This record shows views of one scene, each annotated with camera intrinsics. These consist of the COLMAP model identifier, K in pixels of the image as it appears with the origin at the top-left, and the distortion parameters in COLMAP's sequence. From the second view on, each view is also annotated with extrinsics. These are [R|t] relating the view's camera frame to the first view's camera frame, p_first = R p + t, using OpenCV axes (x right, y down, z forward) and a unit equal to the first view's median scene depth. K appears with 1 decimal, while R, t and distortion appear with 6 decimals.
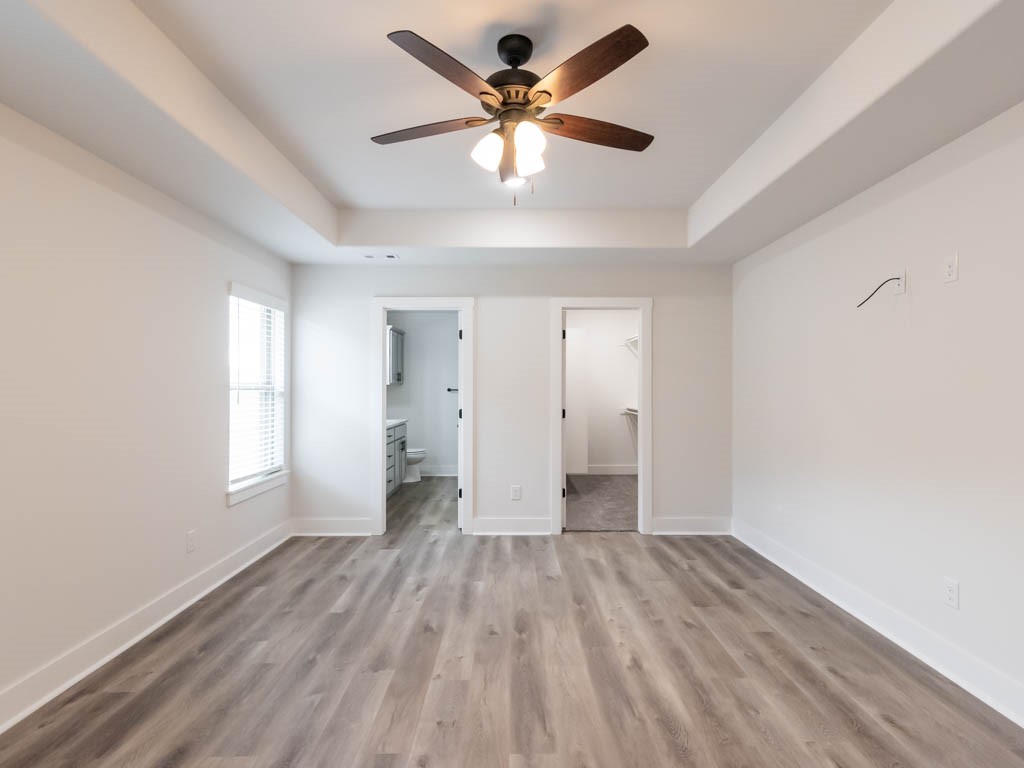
lens RADIAL K [[525.6, 0, 511.6], [0, 525.6, 379.7], [0, 0, 1]] dist [0.016527, -0.001852]
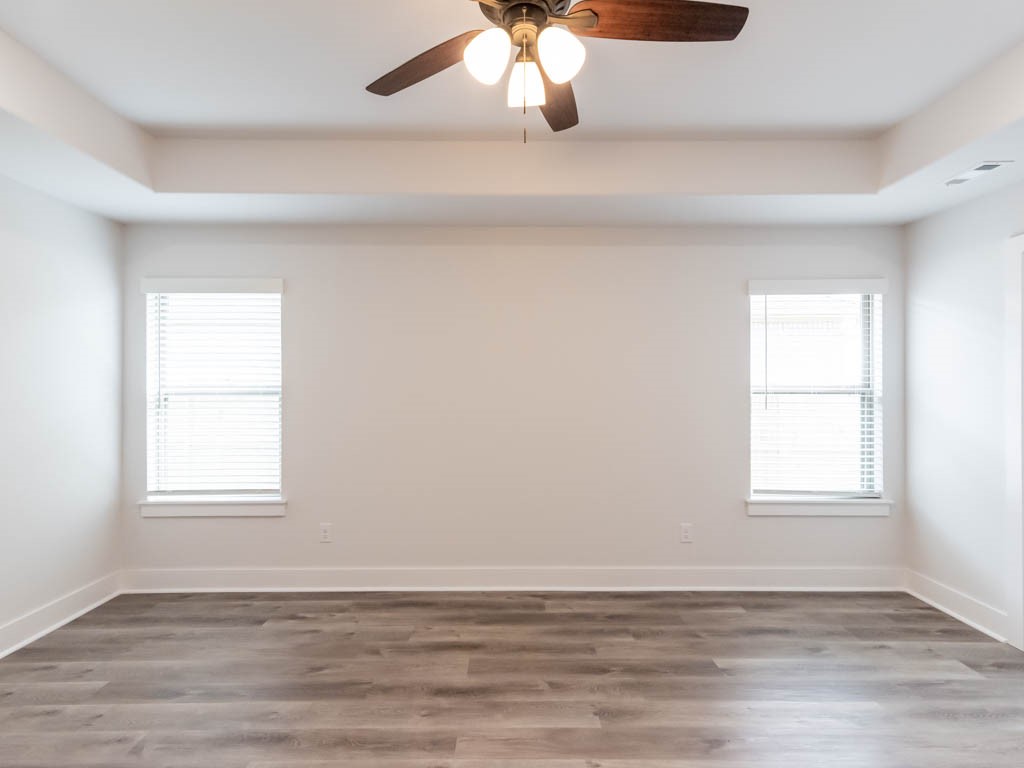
lens RADIAL K [[525.6, 0, 515.8], [0, 525.6, 382.0], [0, 0, 1]] dist [0.016527, -0.001852]
pose [[0.008321, -0.007175, -0.999940, 0.449663], [0.017076, 0.999829, -0.007032, -0.003153], [0.999820, -0.017017, 0.008442, 0.610956]]
